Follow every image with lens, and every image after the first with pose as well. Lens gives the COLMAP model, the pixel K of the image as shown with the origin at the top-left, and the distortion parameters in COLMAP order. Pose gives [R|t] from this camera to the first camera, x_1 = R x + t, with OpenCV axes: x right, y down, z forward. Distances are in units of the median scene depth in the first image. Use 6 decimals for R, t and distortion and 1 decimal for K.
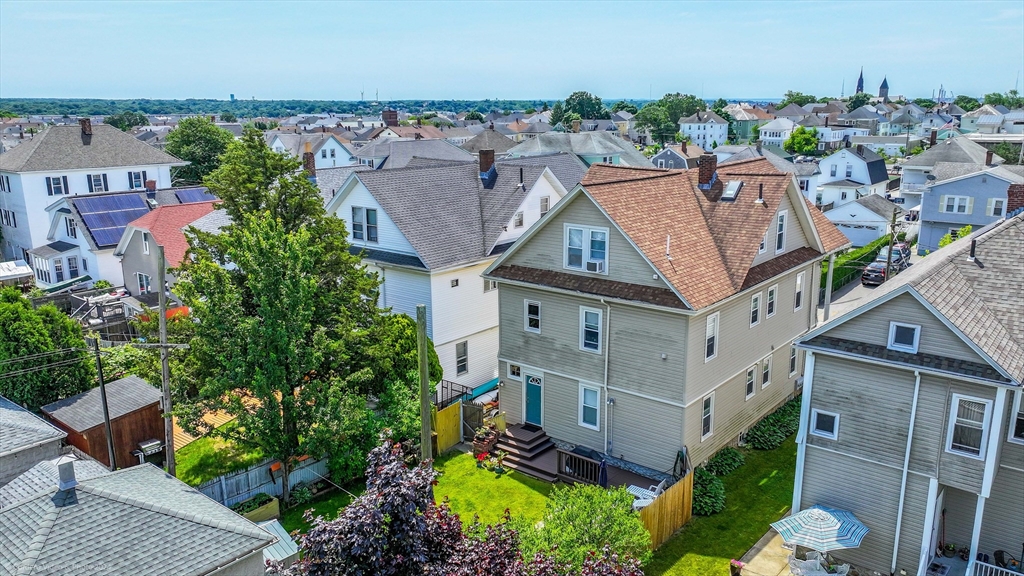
lens RADIAL K [[787.7, 0, 514.4], [0, 787.7, 286.4], [0, 0, 1]] dist [-0.012663, 0.016730]
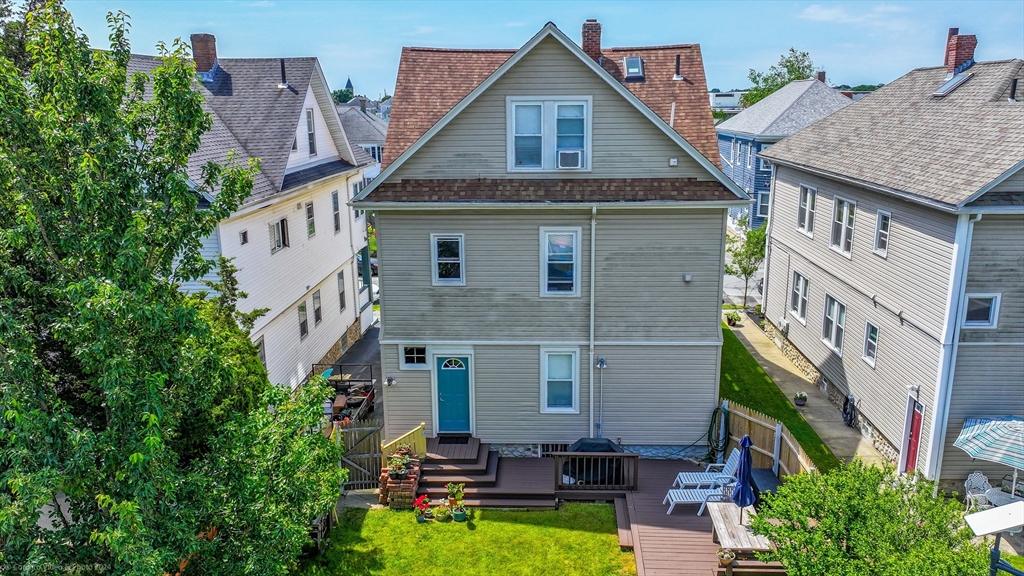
lens RADIAL K [[787.7, 0, 514.4], [0, 787.7, 296.7], [0, 0, 1]] dist [-0.012663, 0.016730]
pose [[0.798033, -0.145295, 0.584836, -0.310955], [0.140355, 0.988623, 0.054092, 0.042031], [-0.586041, 0.038918, 0.809346, 0.484387]]
